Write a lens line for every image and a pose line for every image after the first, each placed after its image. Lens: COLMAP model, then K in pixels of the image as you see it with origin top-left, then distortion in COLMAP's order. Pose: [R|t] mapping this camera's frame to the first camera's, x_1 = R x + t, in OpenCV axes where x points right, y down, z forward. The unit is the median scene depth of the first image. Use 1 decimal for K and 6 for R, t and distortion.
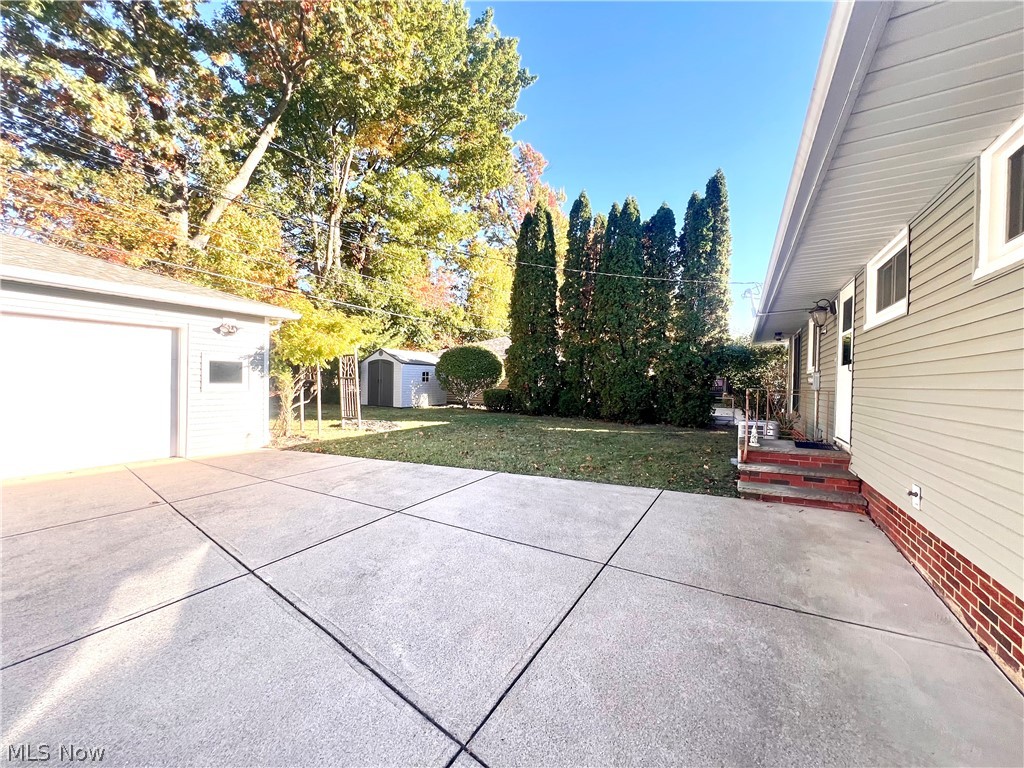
lens RADIAL K [[409.4, 0, 512.0], [0, 409.4, 384.0], [0, 0, 1]] dist [-0.000660, 0.000155]
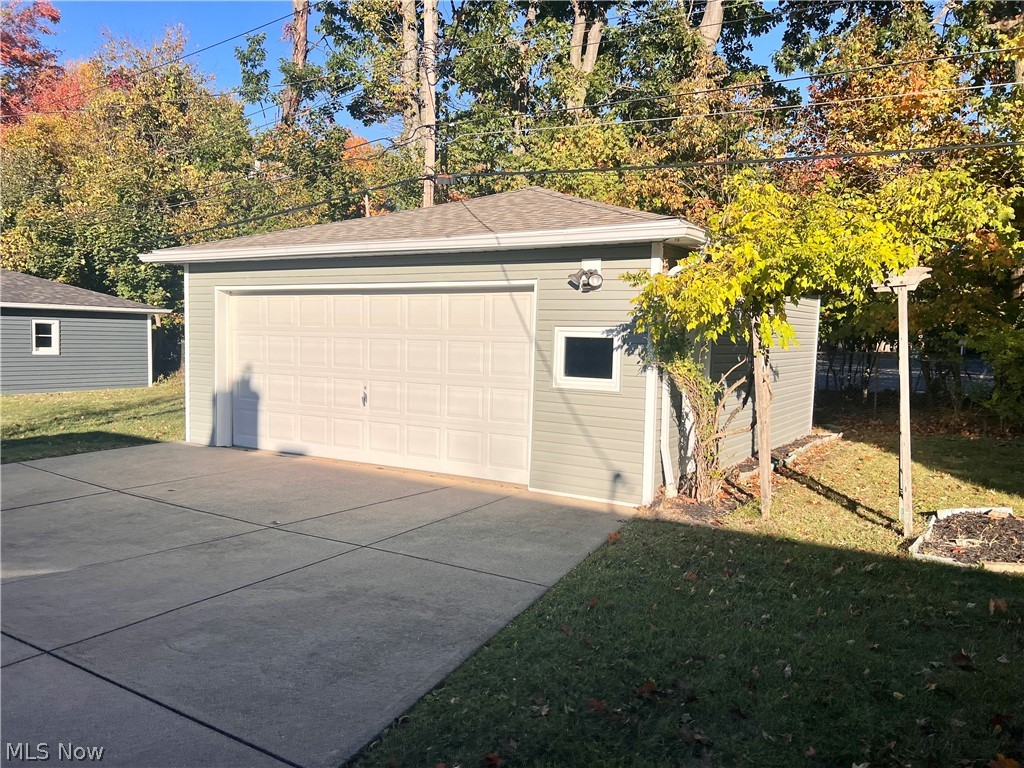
lens RADIAL K [[752.5, 0, 488.5], [0, 752.5, 386.4], [0, 0, 1]] dist [0.069687, -0.088336]
pose [[-0.060150, 0.046982, -0.997083, 0.532819], [-0.035941, 0.998142, 0.049200, -0.055555], [0.997542, 0.038795, -0.058349, 1.475703]]
